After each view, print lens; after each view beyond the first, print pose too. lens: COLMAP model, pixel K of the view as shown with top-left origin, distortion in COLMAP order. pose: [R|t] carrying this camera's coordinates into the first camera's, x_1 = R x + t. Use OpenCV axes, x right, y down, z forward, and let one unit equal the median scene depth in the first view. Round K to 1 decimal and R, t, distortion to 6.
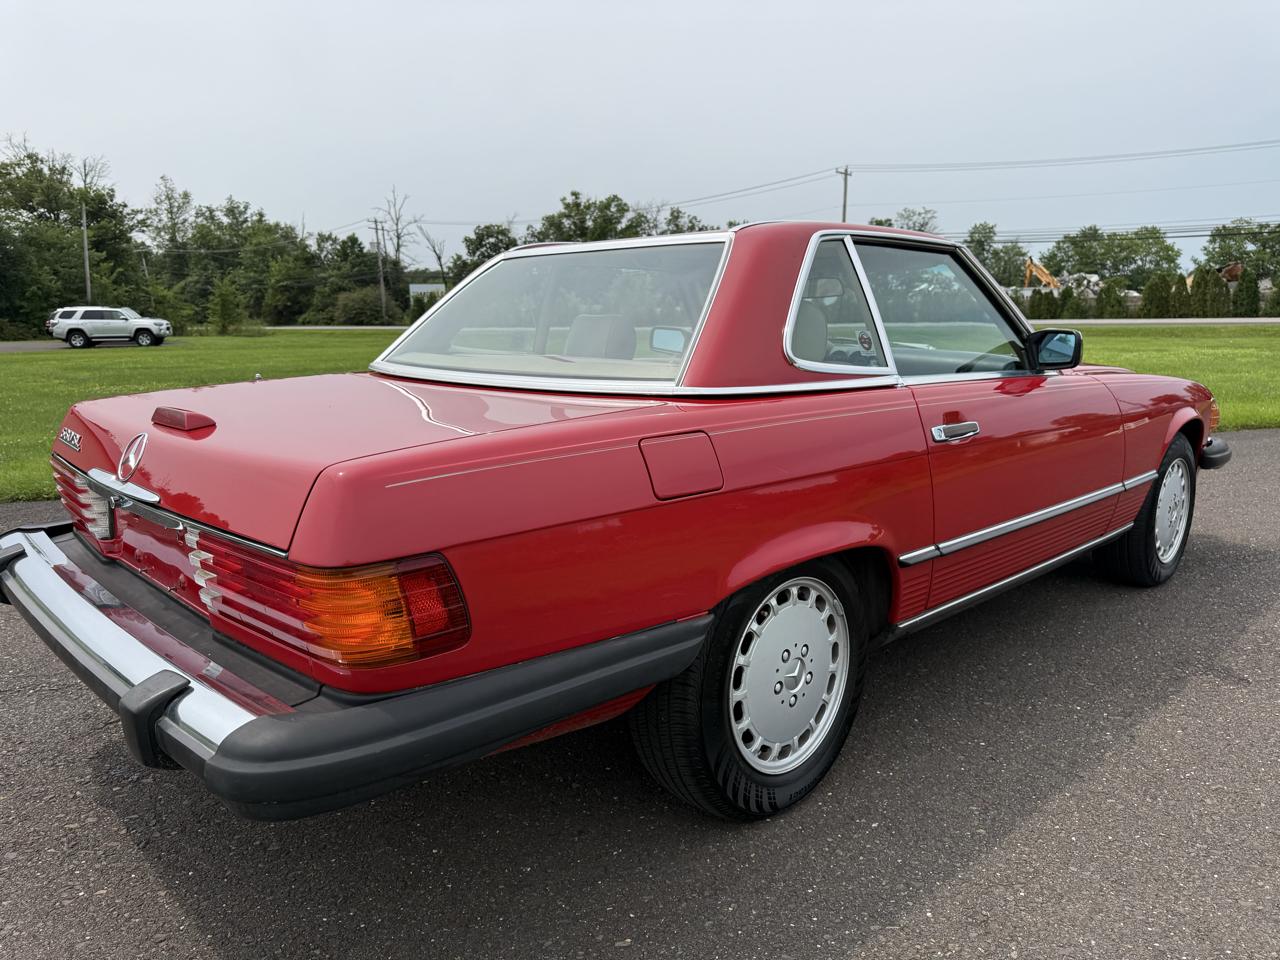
lens RADIAL K [[923.0, 0, 642.6], [0, 923.0, 482.6], [0, 0, 1]] dist [0.012477, -0.015955]
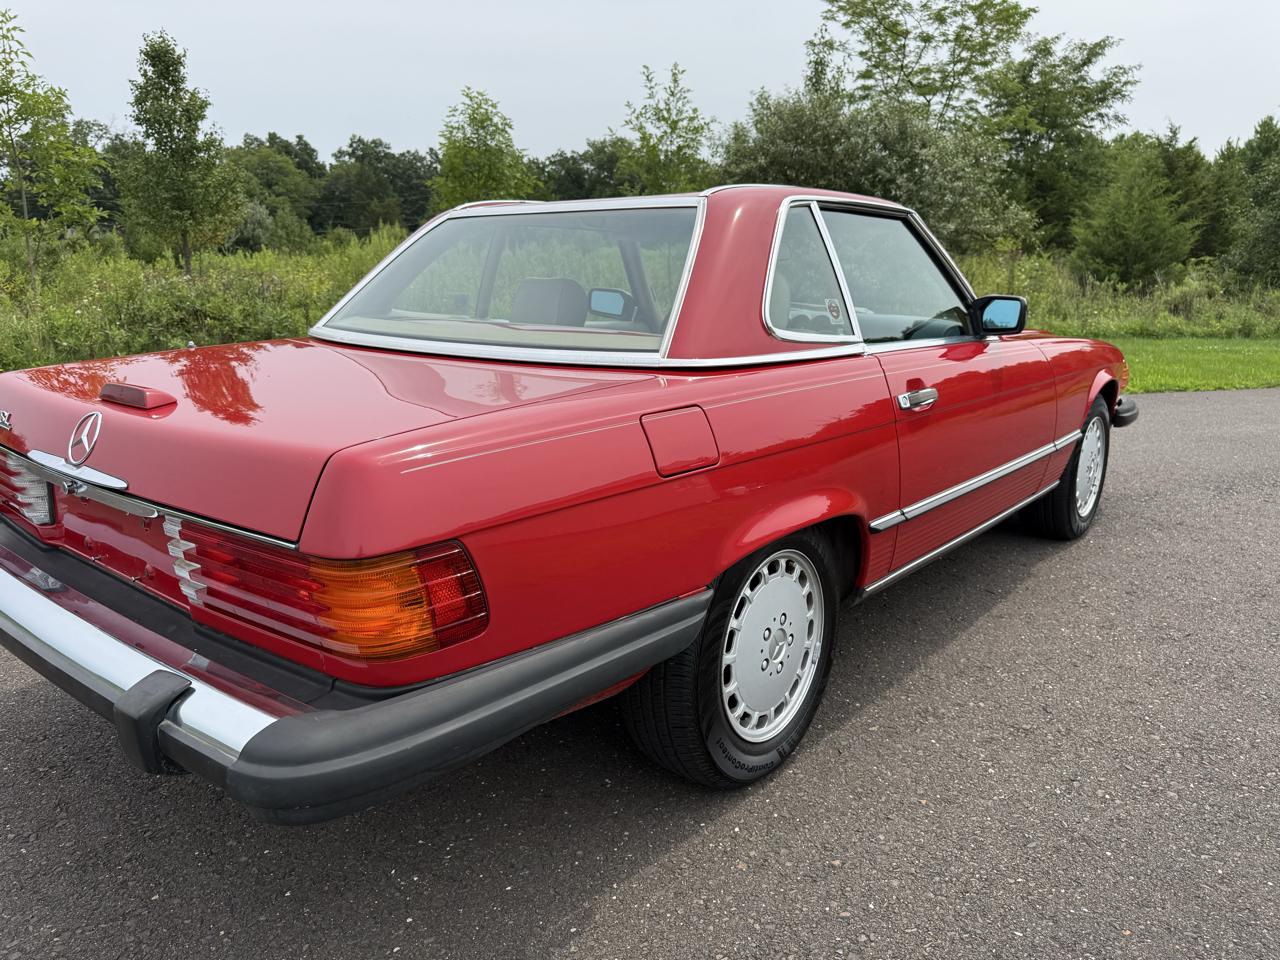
lens RADIAL K [[923.0, 0, 634.8], [0, 923.0, 489.9], [0, 0, 1]] dist [0.012477, -0.015955]
pose [[0.994093, -0.019190, 0.106823, -0.103054], [0.013235, 0.998333, 0.056174, -0.020238], [-0.107722, -0.054429, 0.992690, 0.021259]]
